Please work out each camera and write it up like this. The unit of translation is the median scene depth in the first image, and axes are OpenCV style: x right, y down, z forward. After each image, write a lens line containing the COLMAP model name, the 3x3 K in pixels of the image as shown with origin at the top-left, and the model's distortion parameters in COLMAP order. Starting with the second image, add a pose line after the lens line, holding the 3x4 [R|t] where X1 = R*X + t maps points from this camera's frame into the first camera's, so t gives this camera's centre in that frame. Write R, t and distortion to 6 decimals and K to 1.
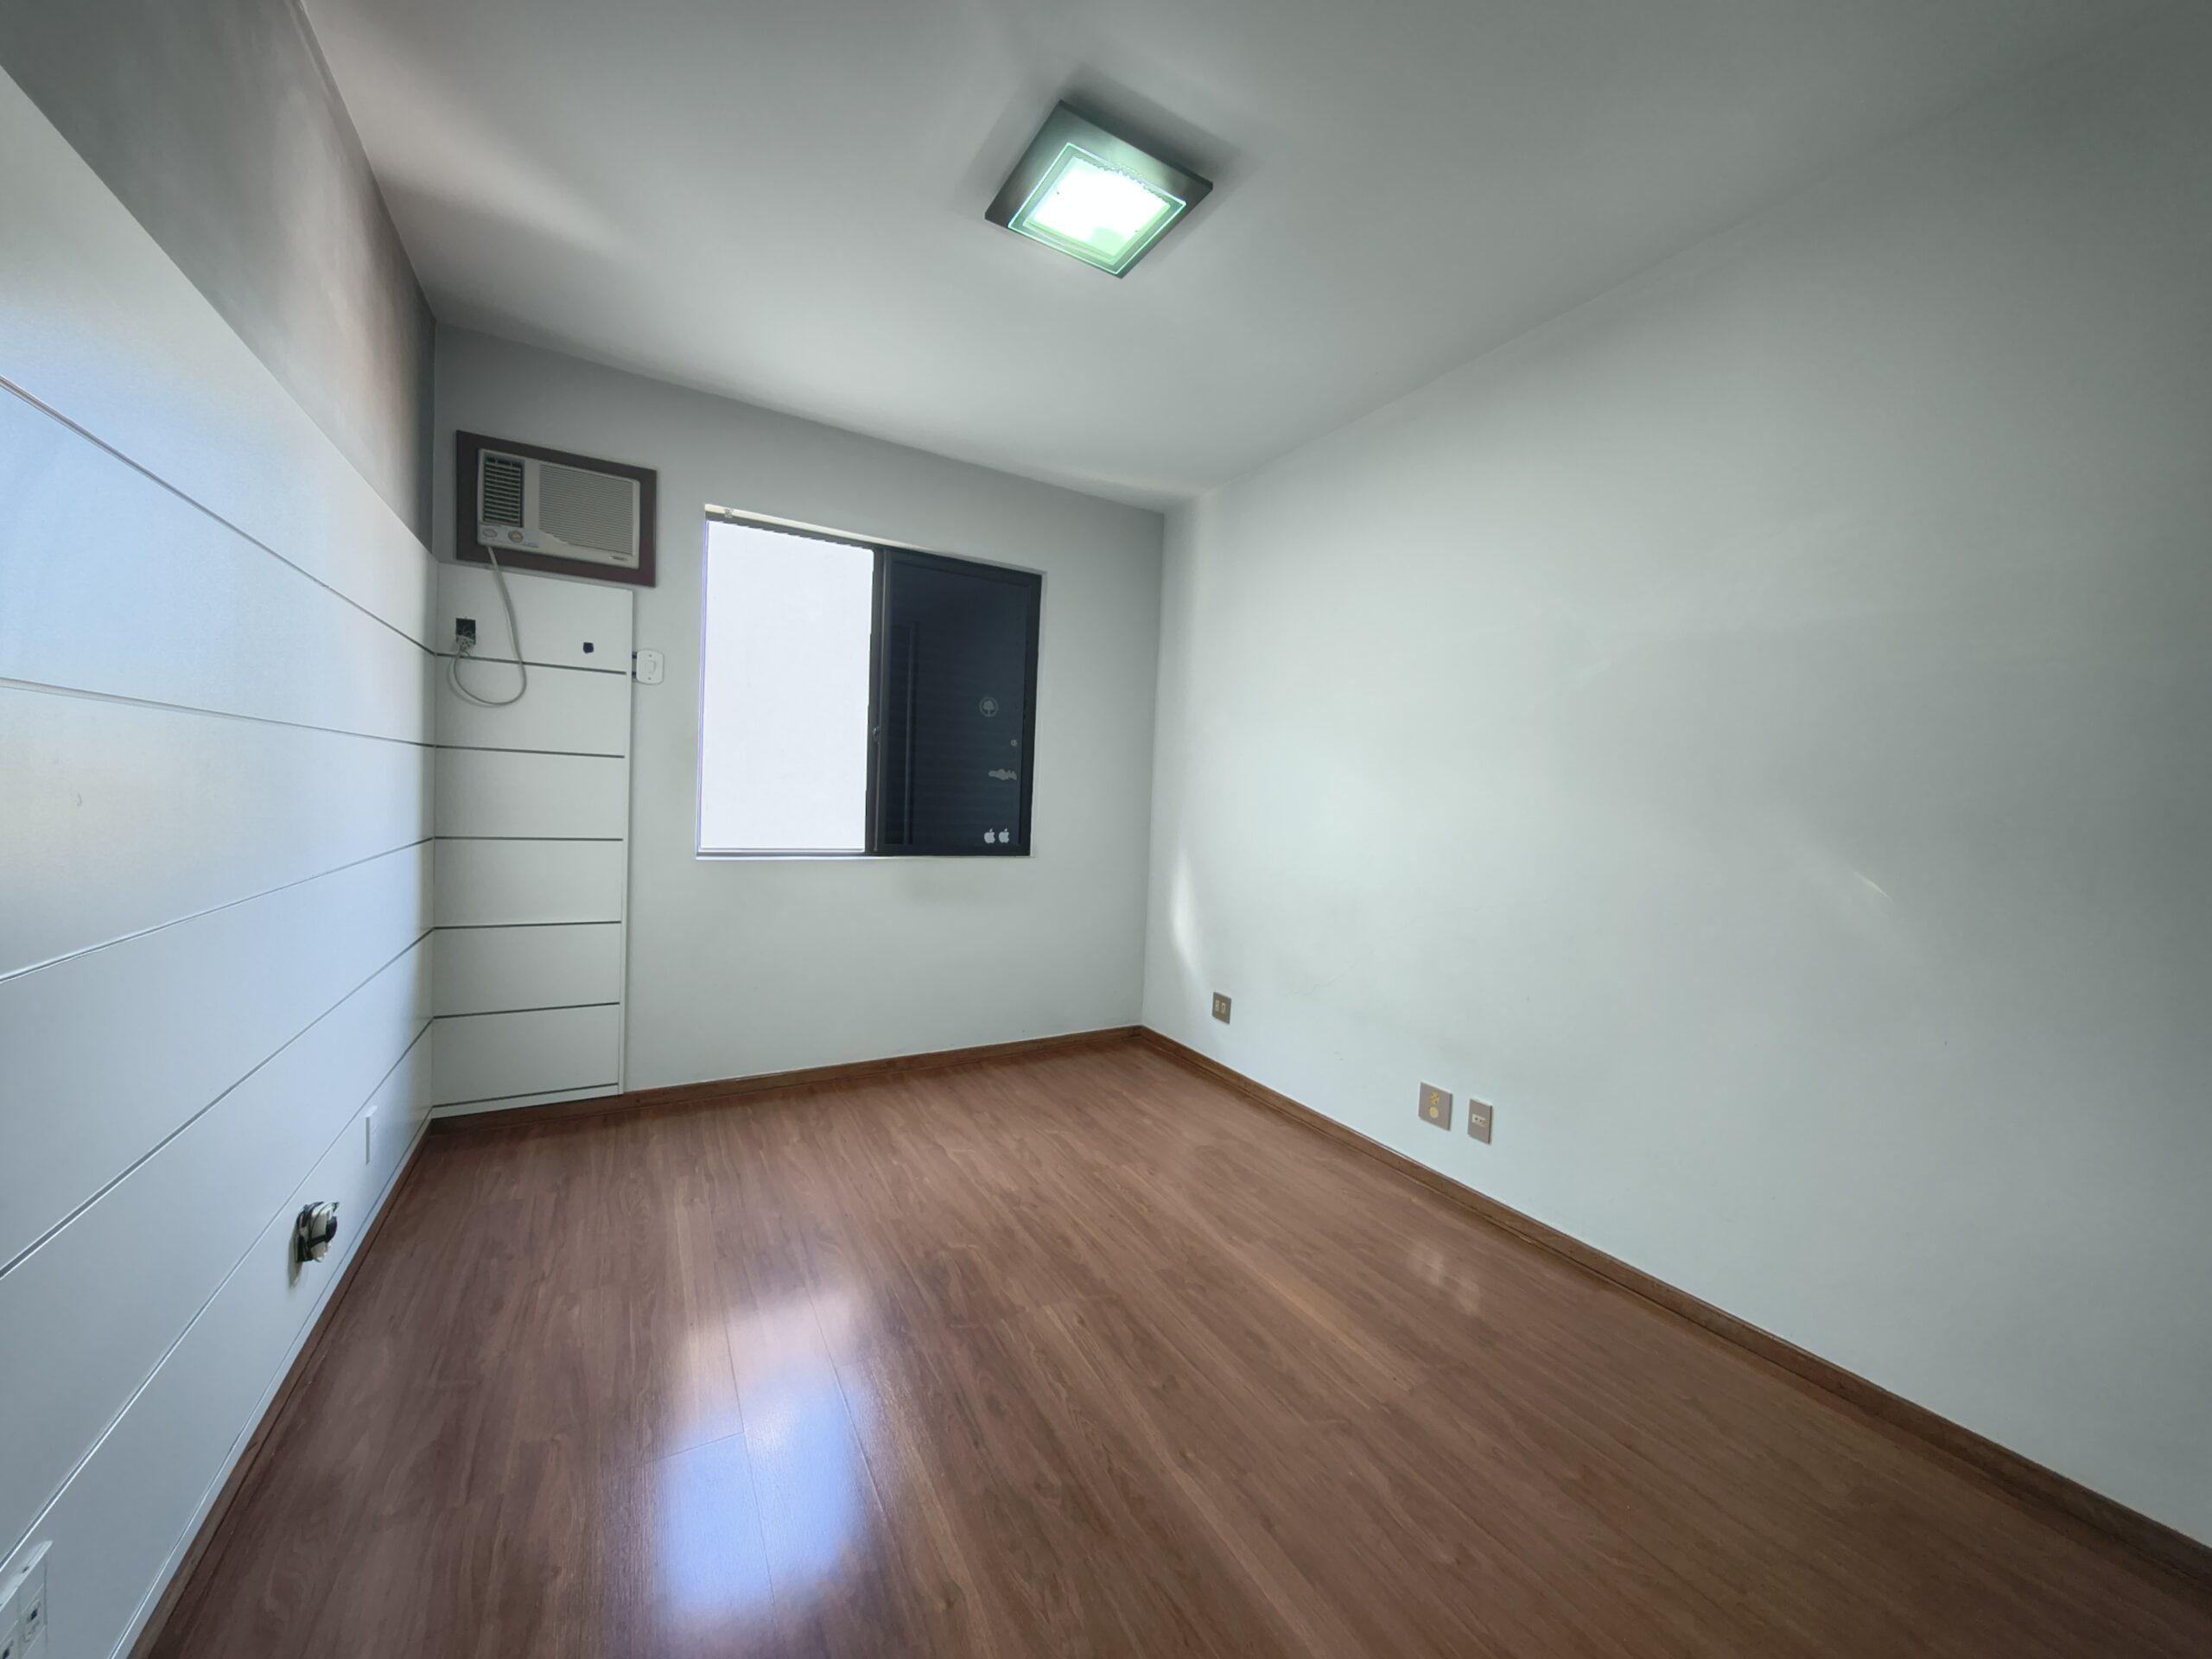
lens RADIAL K [[818.4, 0, 1108.1], [0, 818.4, 828.6], [0, 0, 1]] dist [-0.003428, 0.000608]
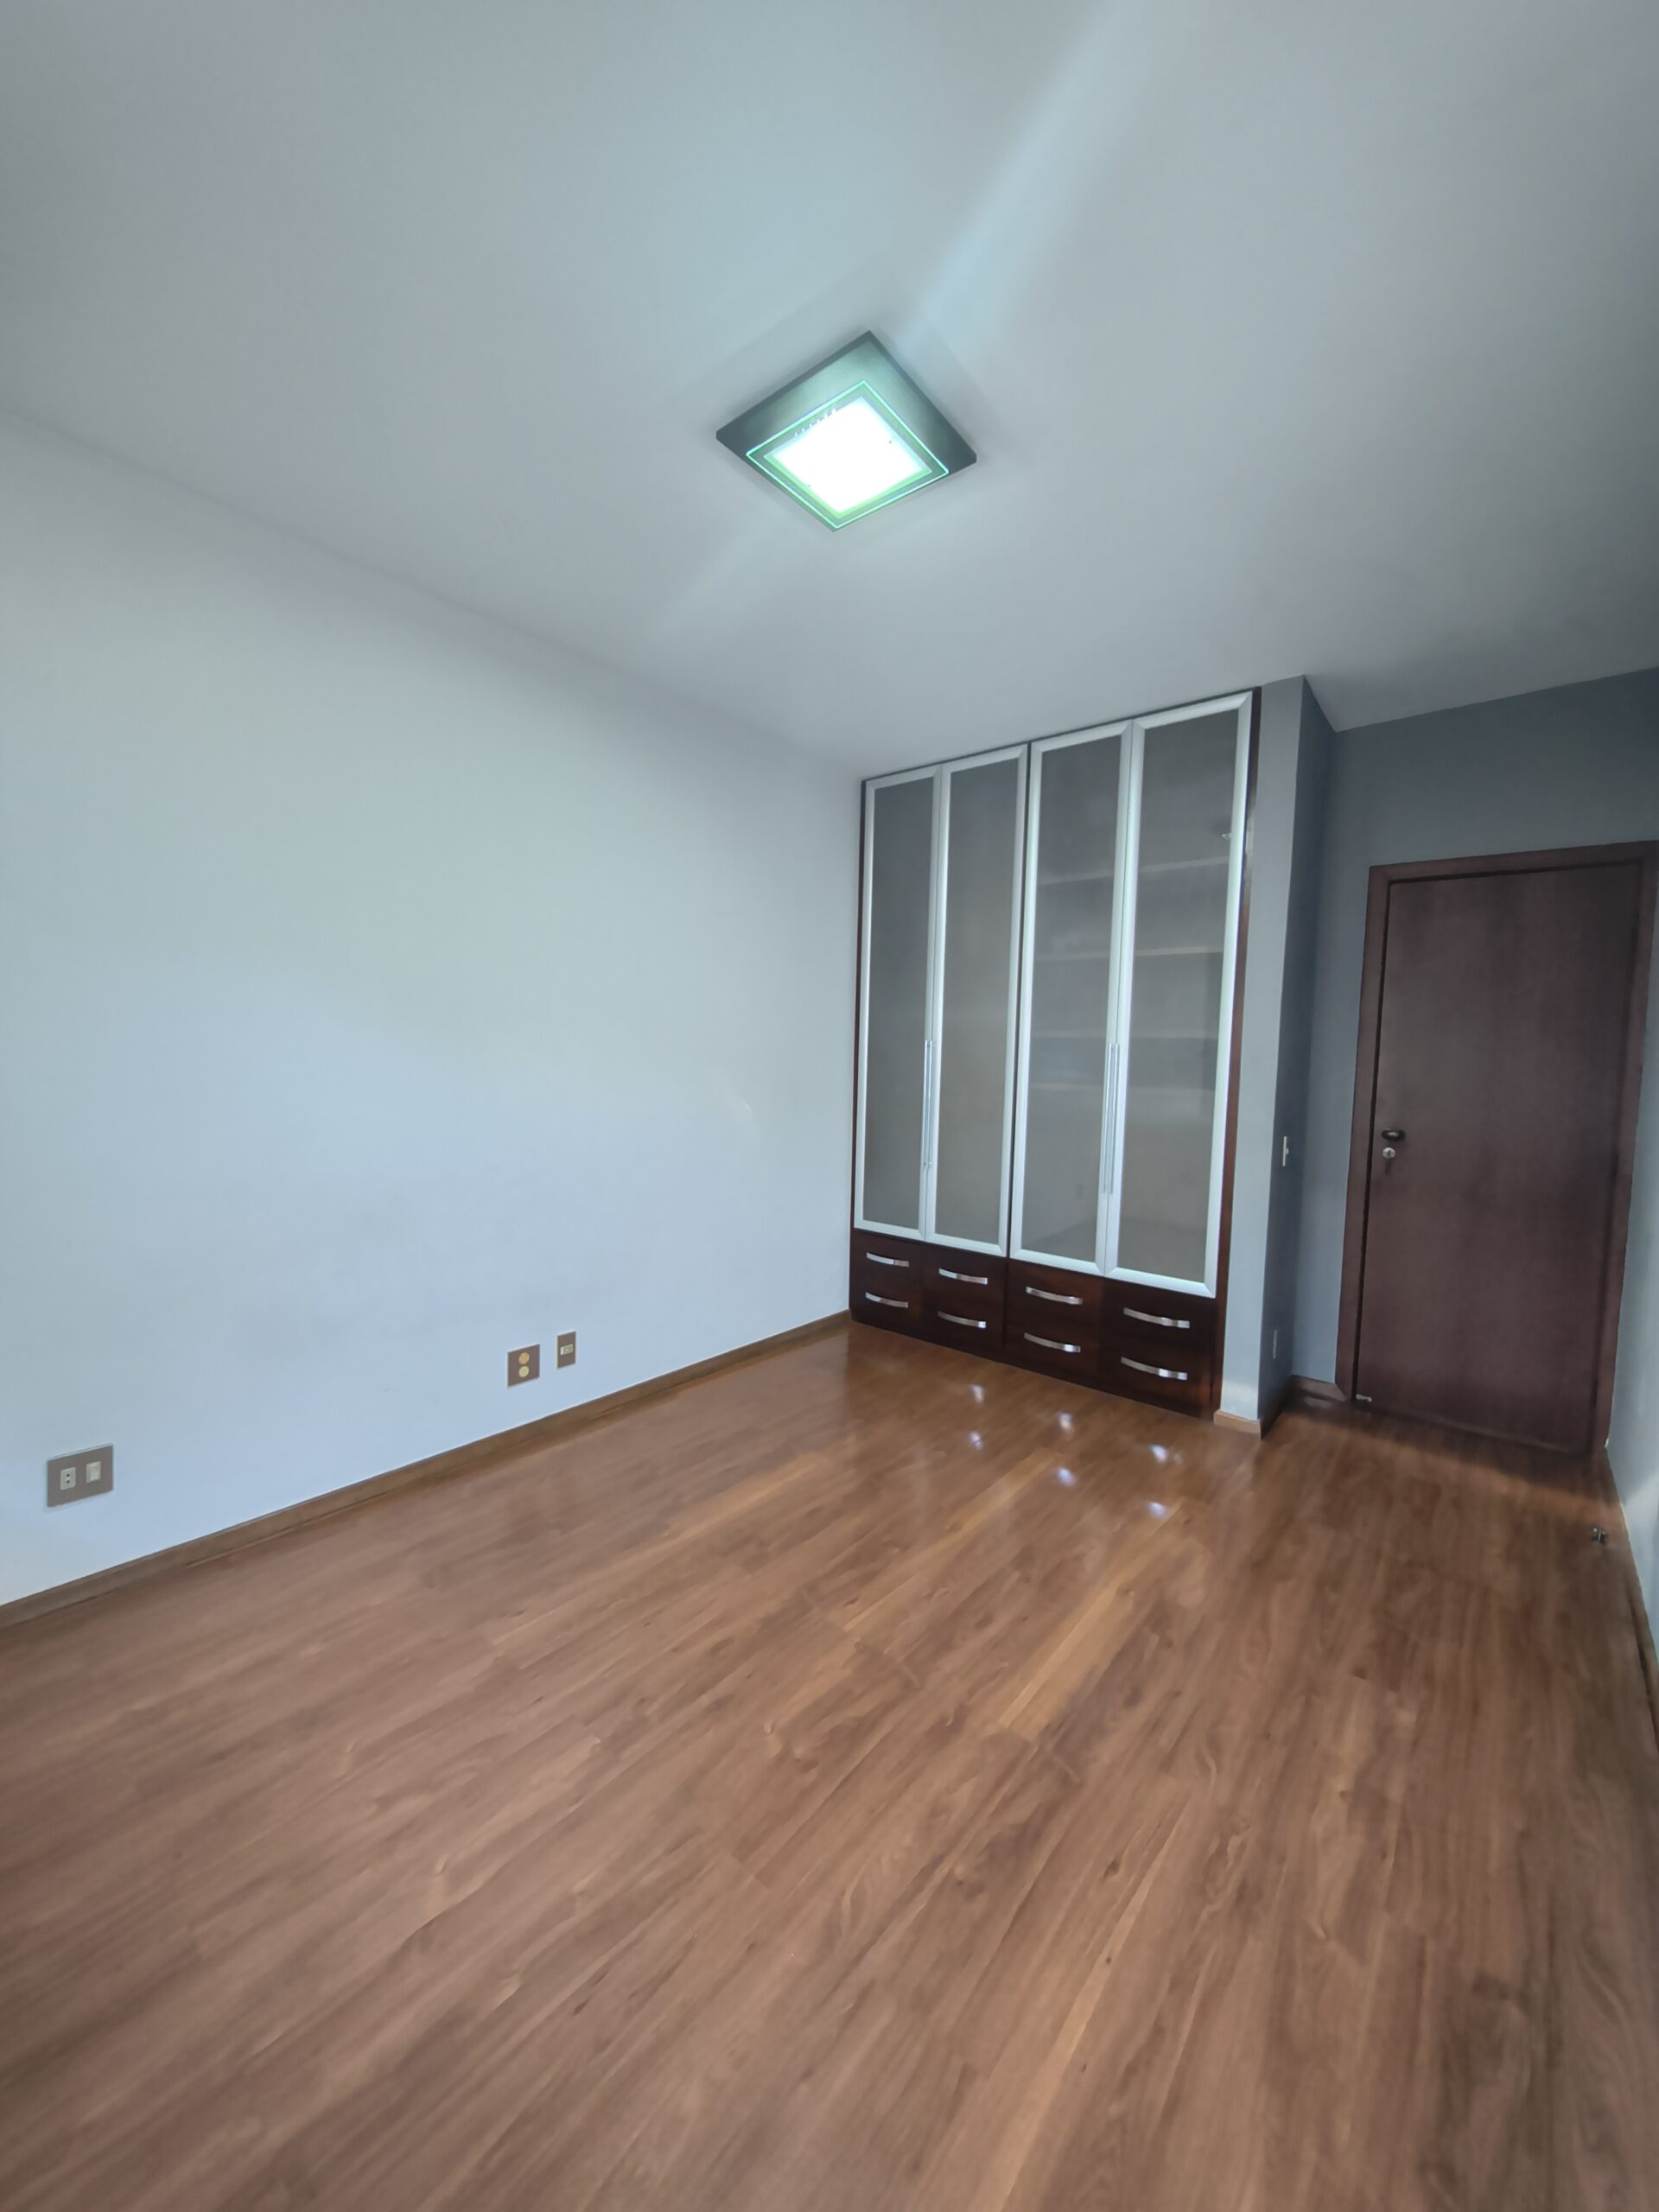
lens RADIAL K [[818.4, 0, 829.5], [0, 818.4, 1104.9], [0, 0, 1]] dist [-0.003428, 0.000608]
pose [[-0.331736, -0.106755, 0.937312, -0.692260], [-0.000114, 0.993581, 0.113123, -0.112012], [-0.943372, 0.037420, -0.329619, 0.991750]]
